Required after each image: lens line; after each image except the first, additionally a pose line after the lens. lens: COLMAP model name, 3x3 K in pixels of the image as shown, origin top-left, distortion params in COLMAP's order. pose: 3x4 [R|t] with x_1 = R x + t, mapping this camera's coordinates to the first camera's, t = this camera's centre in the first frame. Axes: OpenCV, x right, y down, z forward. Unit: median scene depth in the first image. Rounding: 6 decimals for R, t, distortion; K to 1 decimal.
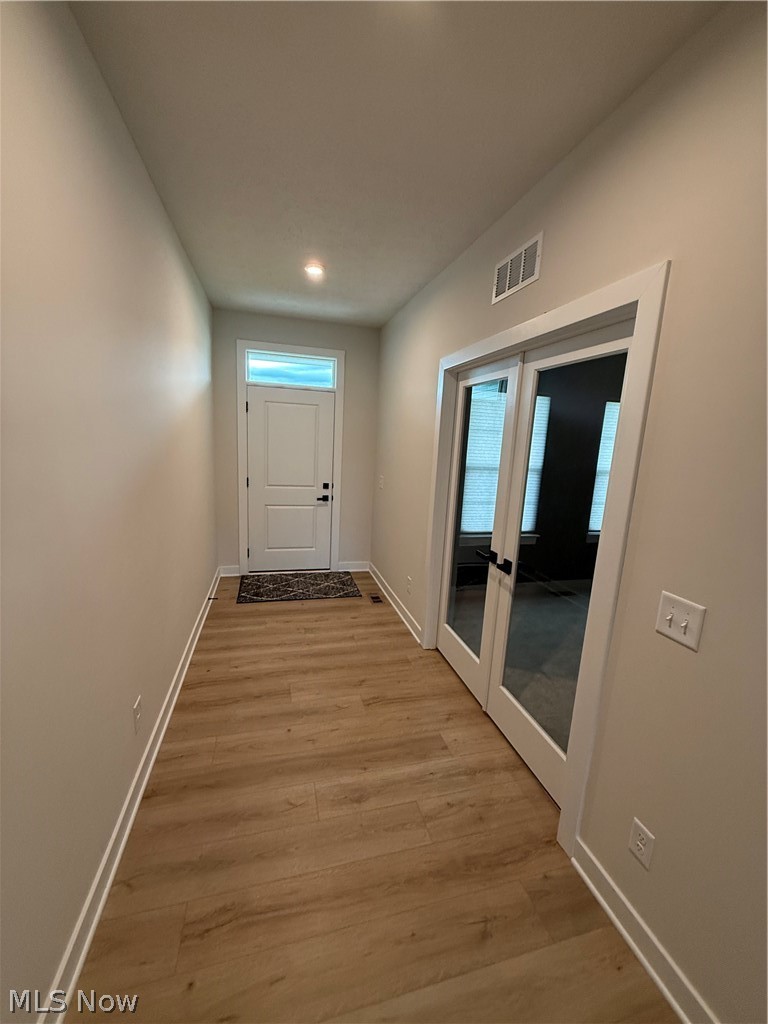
lens RADIAL K [[406.6, 0, 385.7], [0, 406.6, 515.1], [0, 0, 1]] dist [-0.001255, 0.000293]
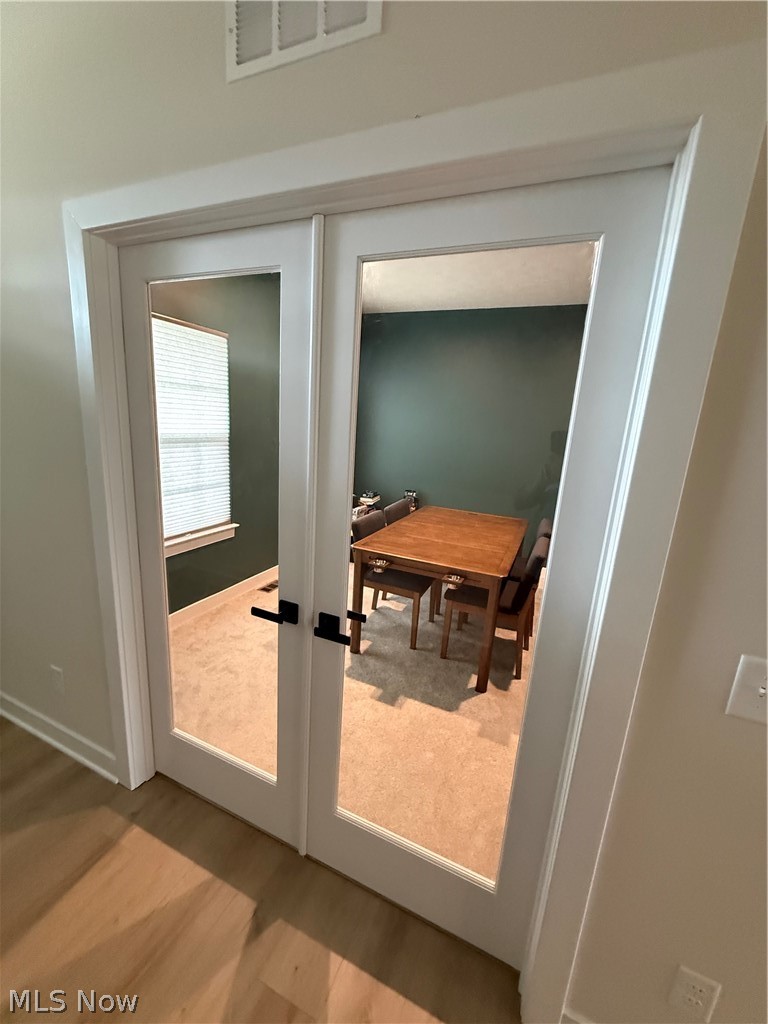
lens RADIAL K [[406.6, 0, 373.7], [0, 406.6, 517.4], [0, 0, 1]] dist [-0.001255, 0.000293]
pose [[0.633110, -0.177693, 0.753391, -0.044658], [0.097748, 0.983856, 0.149908, -0.072383], [-0.767866, -0.021265, 0.640258, 0.436087]]
